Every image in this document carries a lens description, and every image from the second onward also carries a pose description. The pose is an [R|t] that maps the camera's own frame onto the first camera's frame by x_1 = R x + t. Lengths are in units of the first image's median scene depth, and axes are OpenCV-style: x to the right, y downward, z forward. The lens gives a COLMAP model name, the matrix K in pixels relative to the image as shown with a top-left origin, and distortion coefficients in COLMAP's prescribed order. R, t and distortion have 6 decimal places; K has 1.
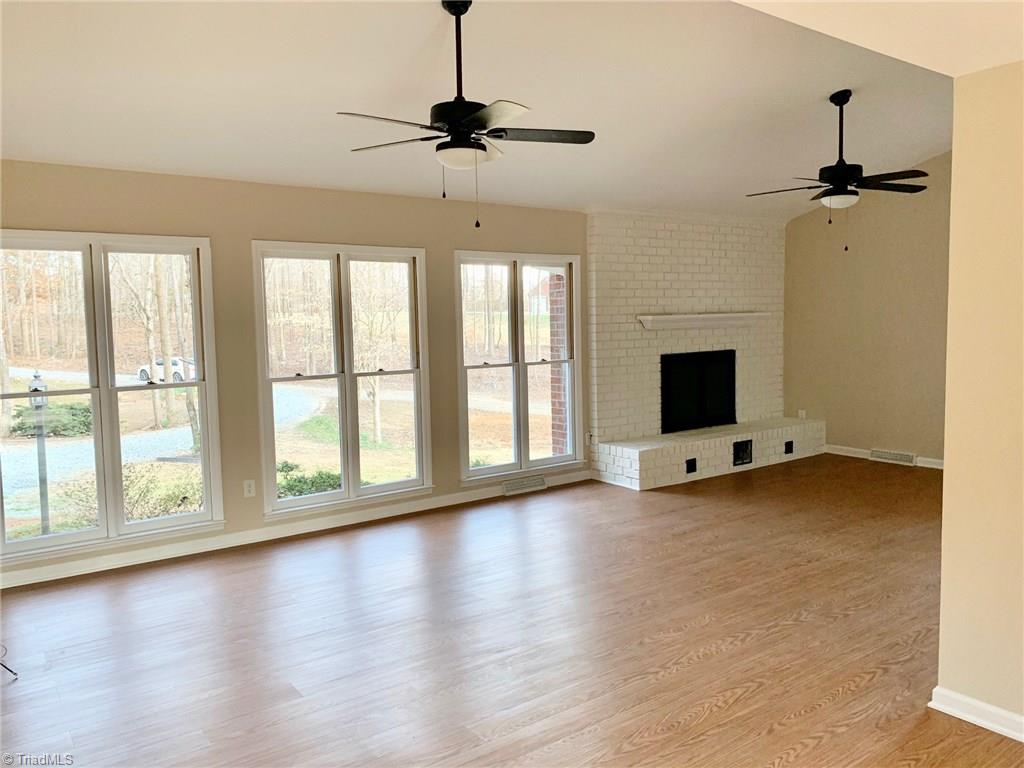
lens RADIAL K [[784.0, 0, 509.9], [0, 784.0, 385.3], [0, 0, 1]] dist [0.029057, -0.026282]
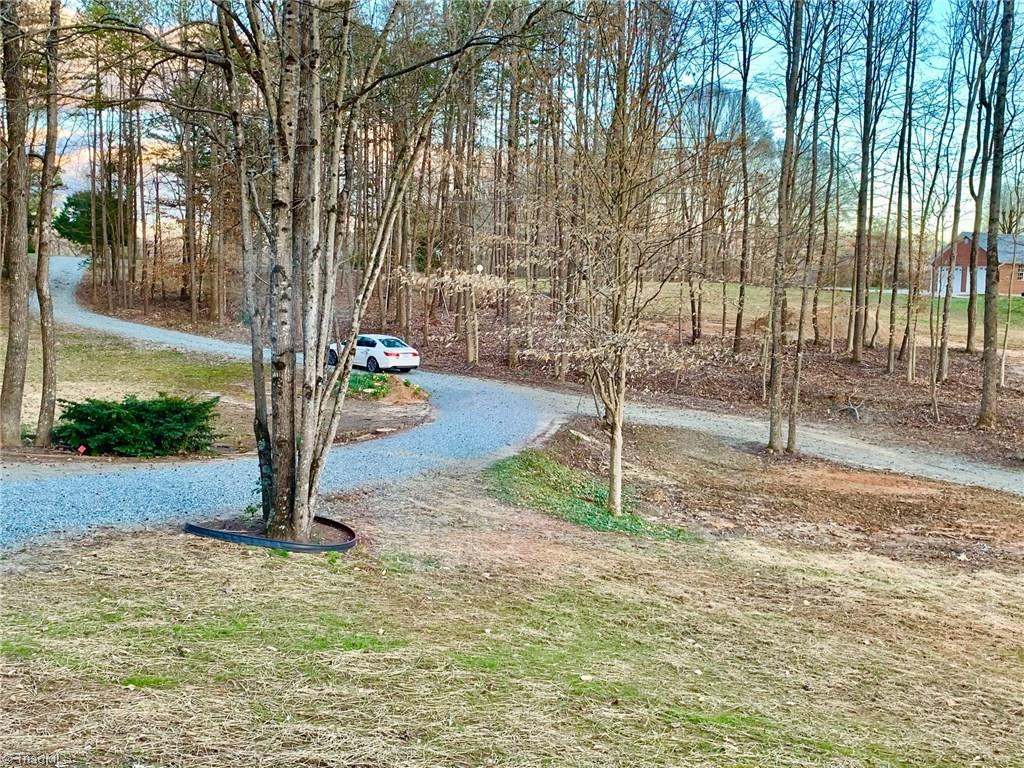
lens RADIAL K [[1057.0, 0, 509.1], [0, 1057.0, 382.3], [0, 0, 1]] dist [0.015906, 0.000000]
pose [[0.937025, 0.069665, -0.342244, 0.006262], [-0.069913, 0.997485, 0.011627, -0.016752], [0.342193, 0.013033, 0.939539, 0.211906]]
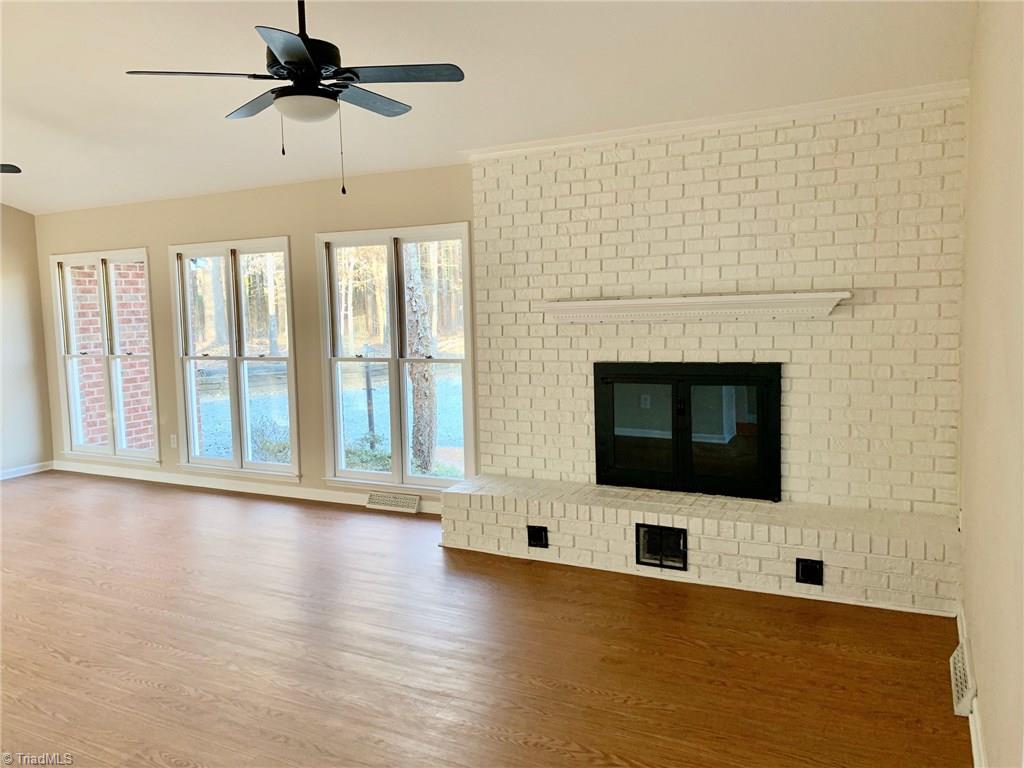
lens RADIAL K [[784.0, 0, 510.1], [0, 784.0, 380.9], [0, 0, 1]] dist [0.029057, -0.026282]
pose [[0.432204, 0.092209, -0.897049, 0.733965], [-0.060923, 0.995471, 0.072973, -0.065364], [0.899716, 0.023111, 0.435864, 0.651598]]
